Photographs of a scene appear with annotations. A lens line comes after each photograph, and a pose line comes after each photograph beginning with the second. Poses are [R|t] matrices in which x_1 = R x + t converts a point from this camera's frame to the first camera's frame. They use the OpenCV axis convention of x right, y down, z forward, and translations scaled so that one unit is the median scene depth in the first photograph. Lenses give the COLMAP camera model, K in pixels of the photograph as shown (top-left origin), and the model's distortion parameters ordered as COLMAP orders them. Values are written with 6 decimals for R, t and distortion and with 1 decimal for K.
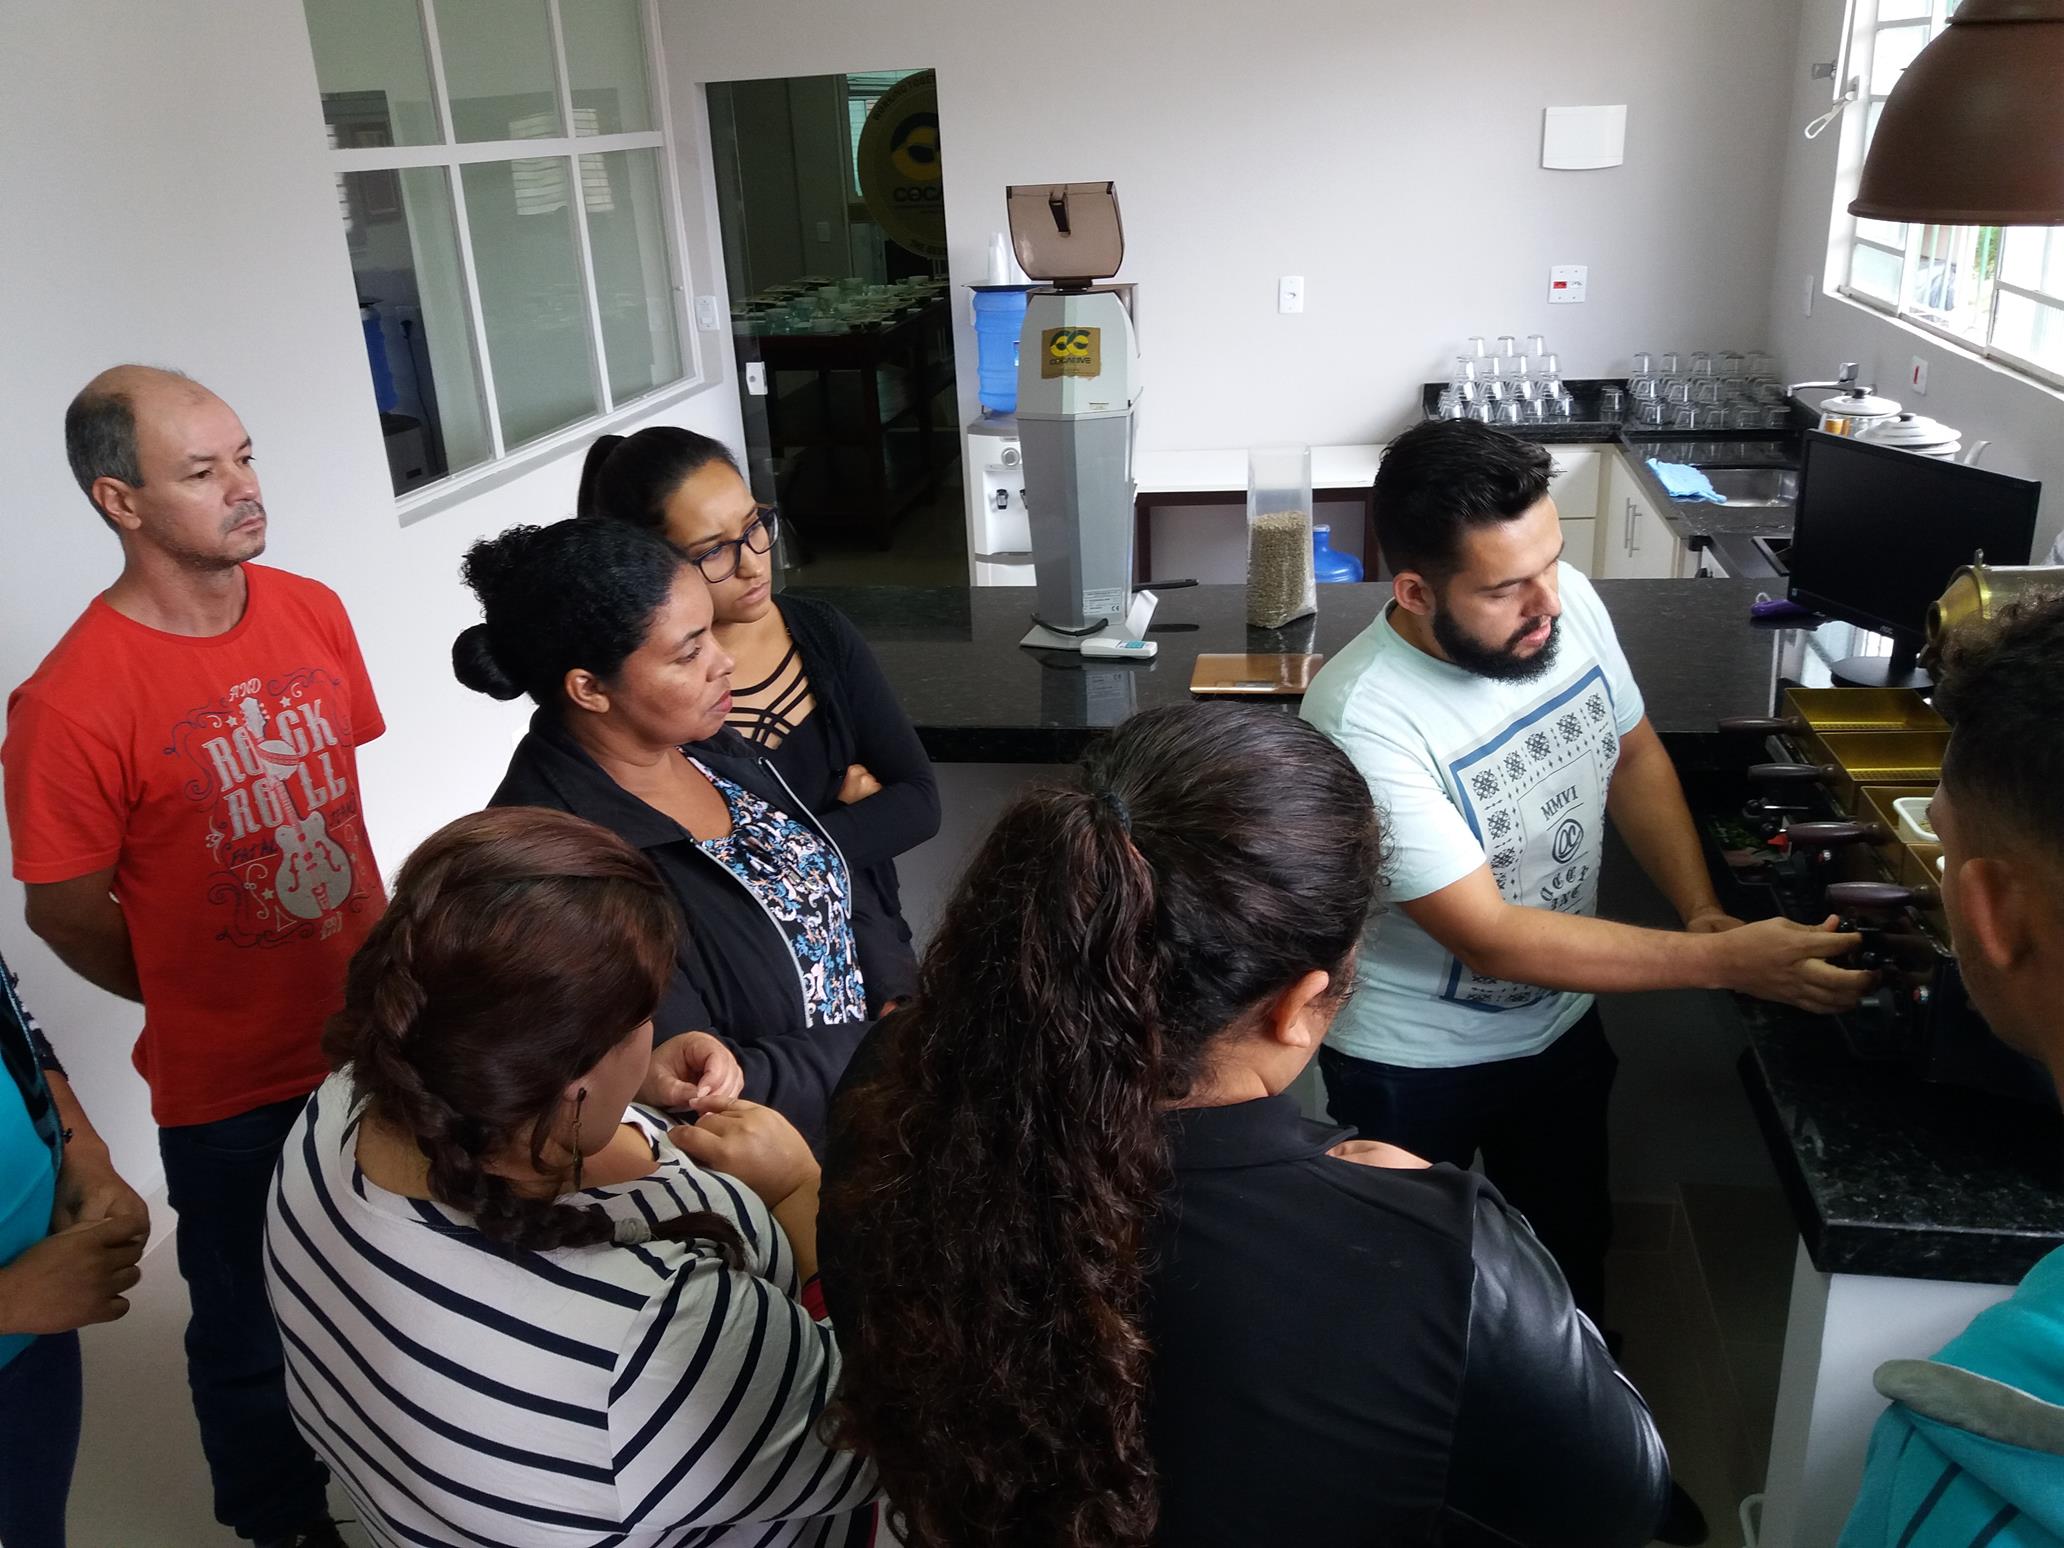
lens RADIAL K [[1704.3, 0, 1032.0], [0, 1704.3, 774.0], [0, 0, 1]] dist [-0.014979, -0.011072]
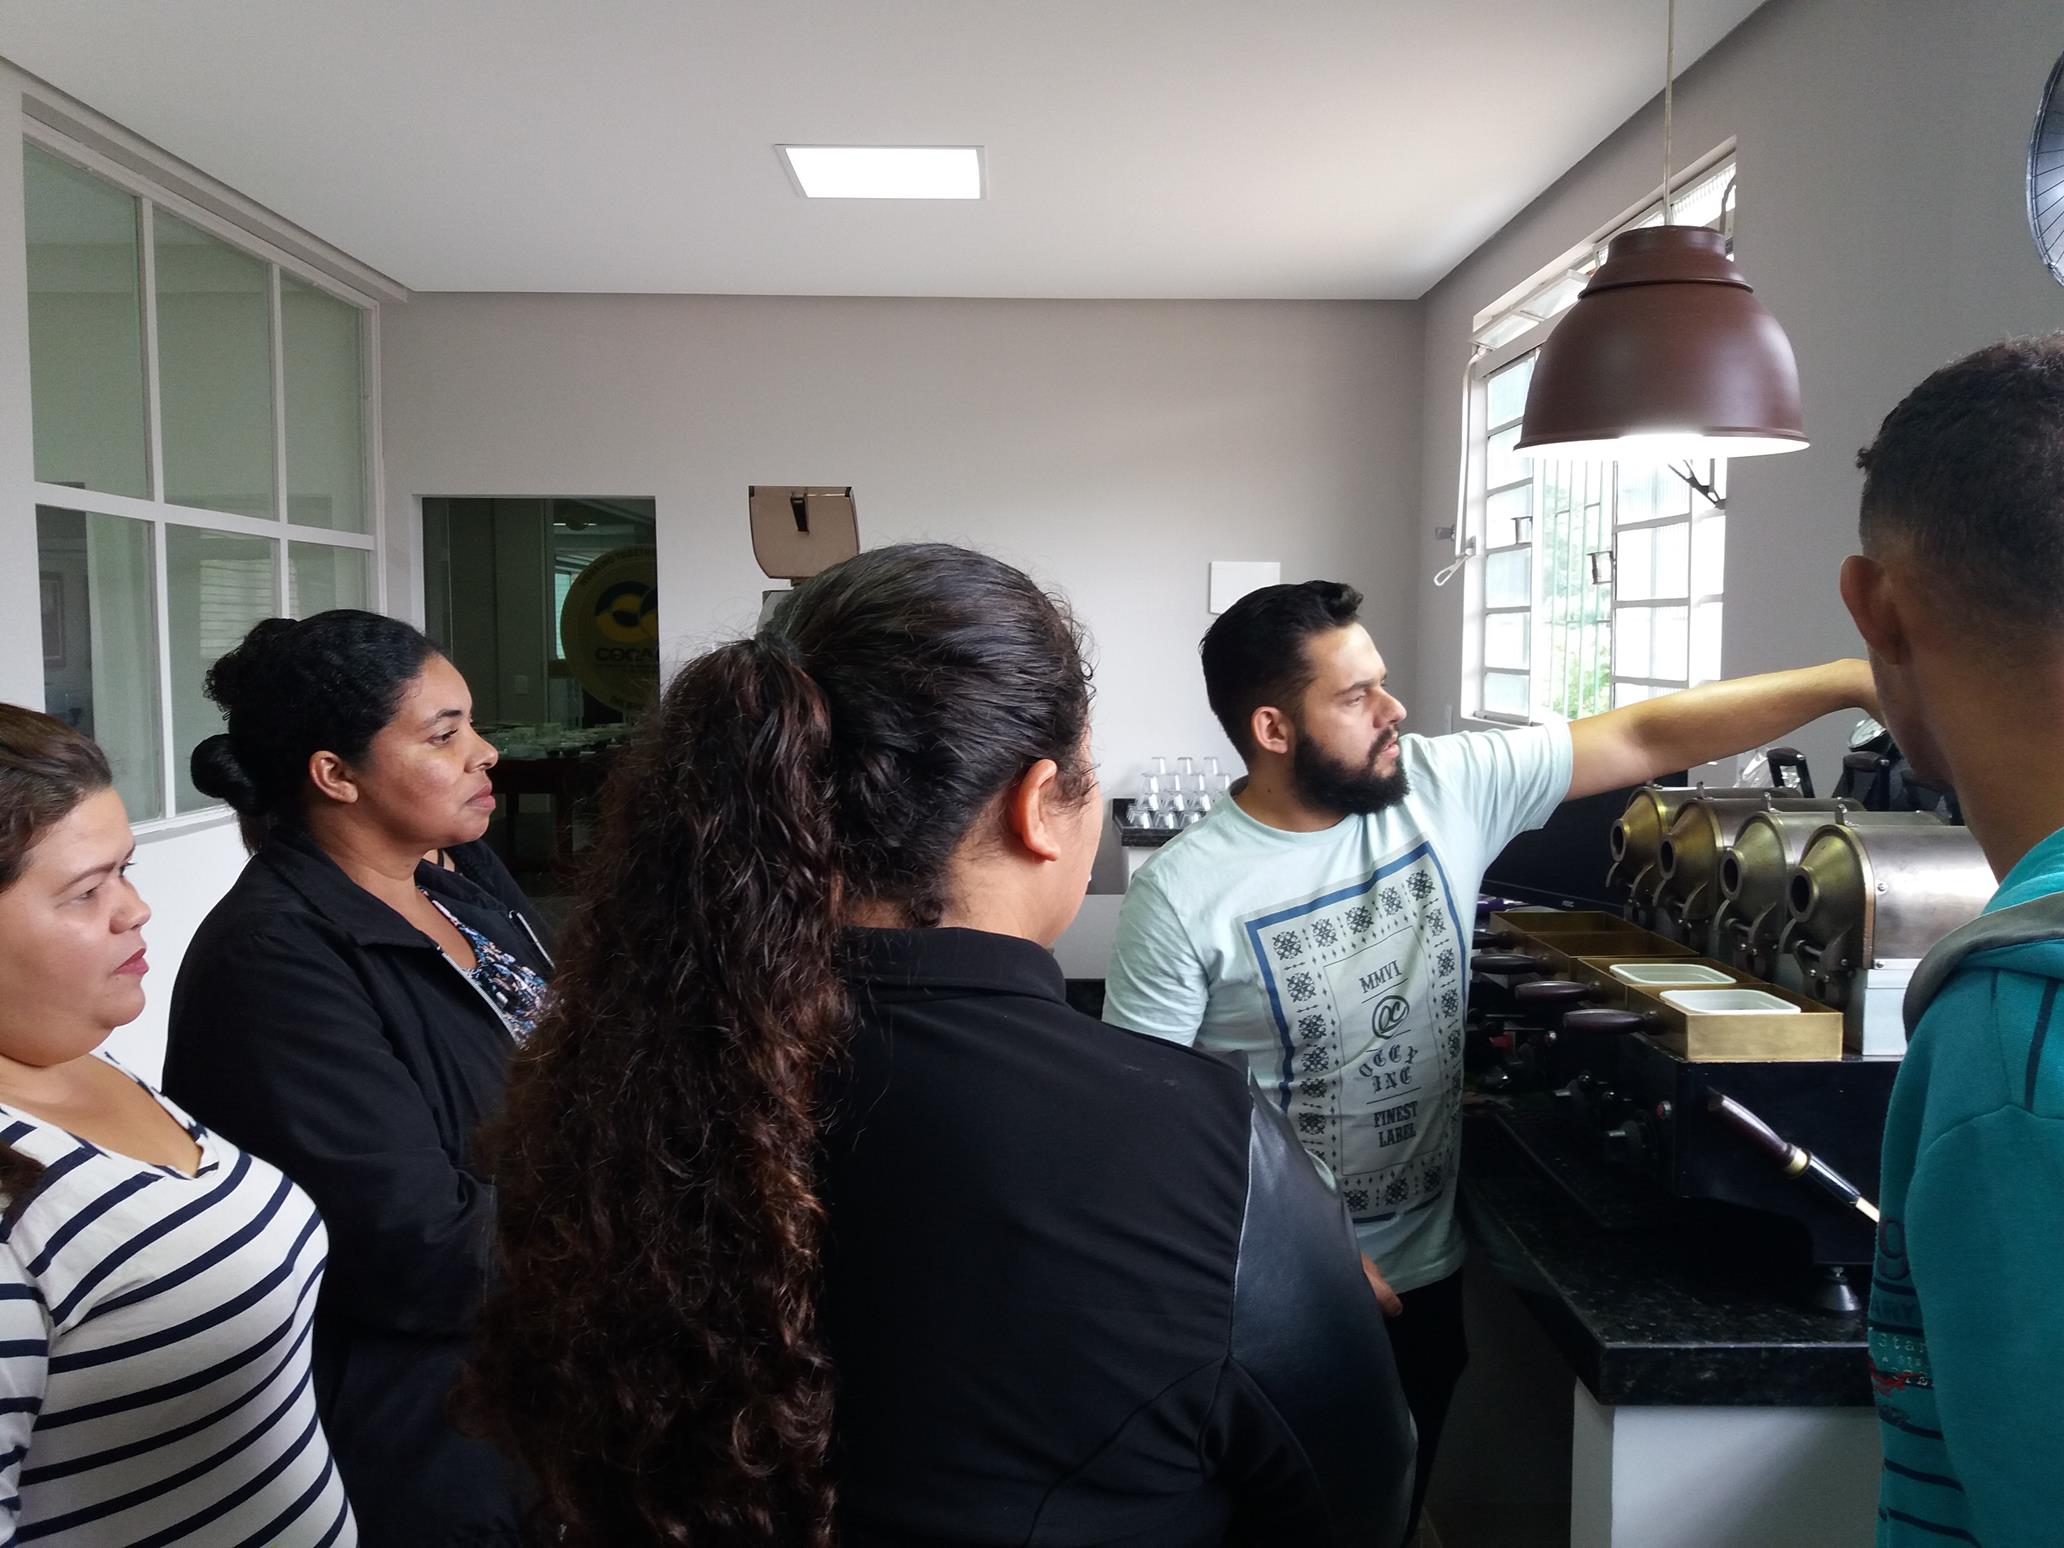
lens RADIAL K [[1672.3, 0, 1037.2], [0, 1672.3, 782.7], [0, 0, 1]] dist [0.109073, -0.239677]
pose [[0.983245, 0.021952, 0.180962, -0.033236], [0.025862, 0.965882, -0.257687, 0.146606], [-0.180445, 0.258049, 0.949131, 0.027509]]
